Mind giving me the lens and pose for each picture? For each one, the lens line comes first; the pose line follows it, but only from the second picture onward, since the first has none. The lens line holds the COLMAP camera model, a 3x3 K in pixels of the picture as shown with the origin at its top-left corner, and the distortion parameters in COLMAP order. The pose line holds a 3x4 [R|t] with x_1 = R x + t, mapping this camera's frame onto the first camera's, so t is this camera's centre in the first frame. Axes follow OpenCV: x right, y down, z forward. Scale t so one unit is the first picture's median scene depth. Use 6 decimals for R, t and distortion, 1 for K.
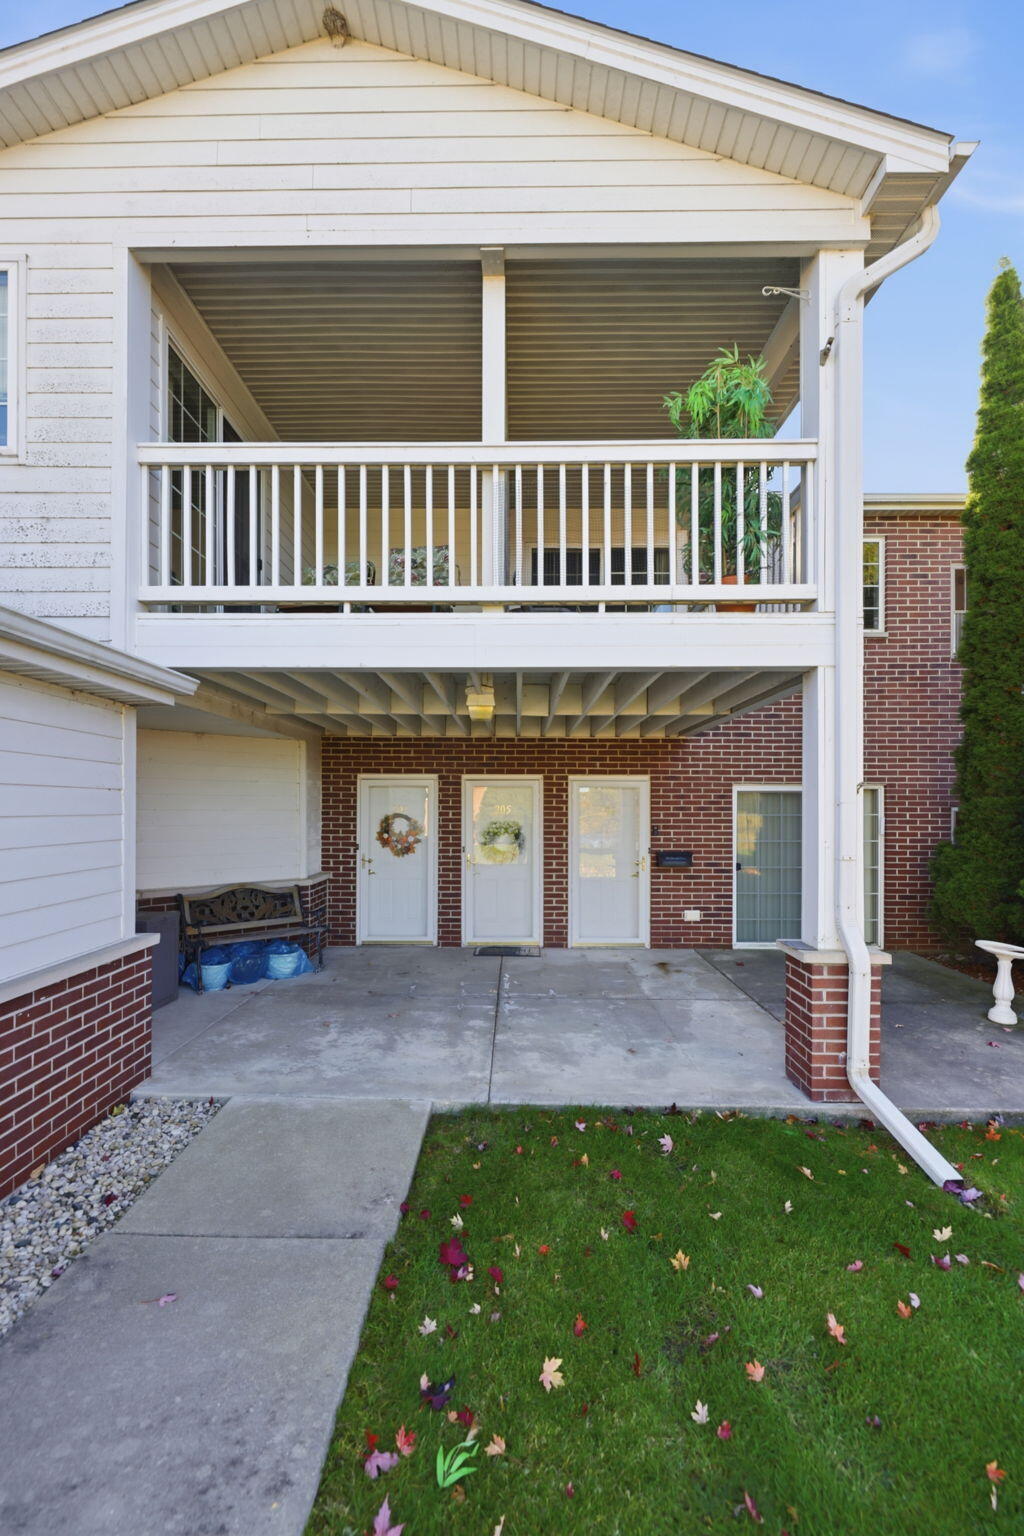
lens RADIAL K [[694.5, 0, 513.8], [0, 694.5, 805.8], [0, 0, 1]] dist [0.001990, 0.000992]
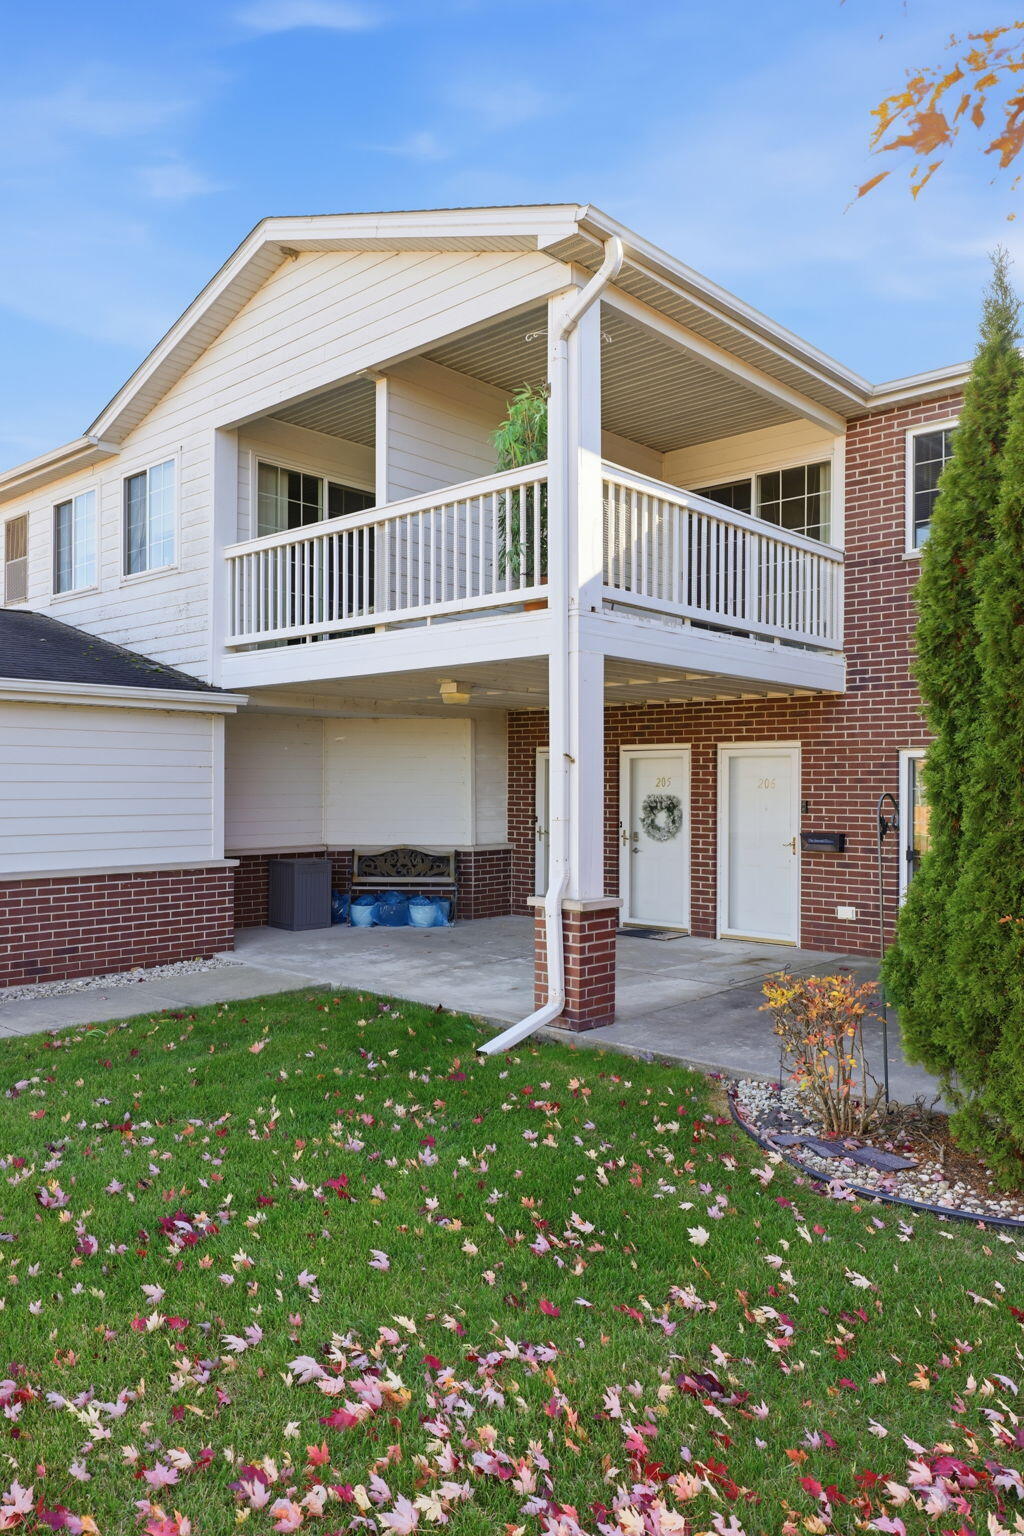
lens RADIAL K [[1085.6, 0, 510.5], [0, 1085.6, 775.0], [0, 0, 1]] dist [0.045567, 0.000013]
pose [[0.742867, -0.006469, -0.669408, 0.815160], [-0.000510, 0.999948, -0.010230, 0.010923], [0.669439, 0.007941, 0.742825, -0.204907]]
